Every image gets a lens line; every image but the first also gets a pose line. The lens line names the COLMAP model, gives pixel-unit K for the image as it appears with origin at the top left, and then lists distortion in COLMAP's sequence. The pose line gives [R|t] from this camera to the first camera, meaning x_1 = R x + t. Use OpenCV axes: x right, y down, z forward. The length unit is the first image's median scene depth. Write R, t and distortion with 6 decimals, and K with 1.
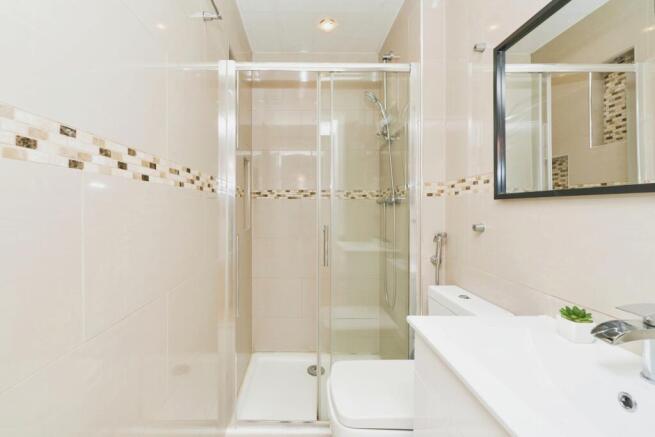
lens RADIAL K [[274.2, 0, 324.9], [0, 274.2, 205.2], [0, 0, 1]] dist [0.000037, 0.000124]
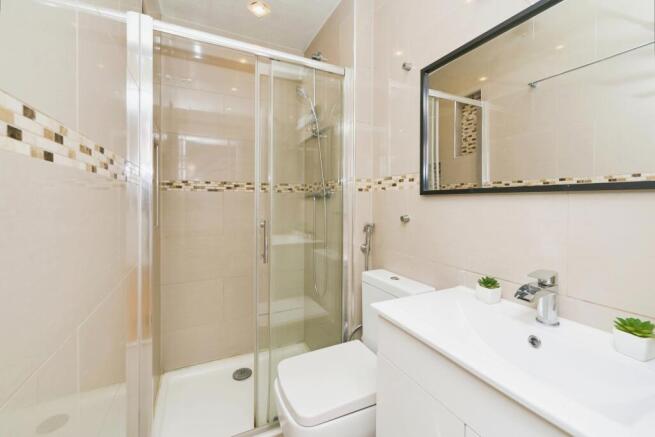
lens RADIAL K [[257.5, 0, 326.6], [0, 257.5, 200.5], [0, 0, 1]] dist [-0.000372, 0.000089]
pose [[0.912950, 0.001863, 0.408068, -0.167200], [-0.005643, 0.999952, 0.008058, -0.002772], [-0.408033, -0.009659, 0.912916, 0.101016]]
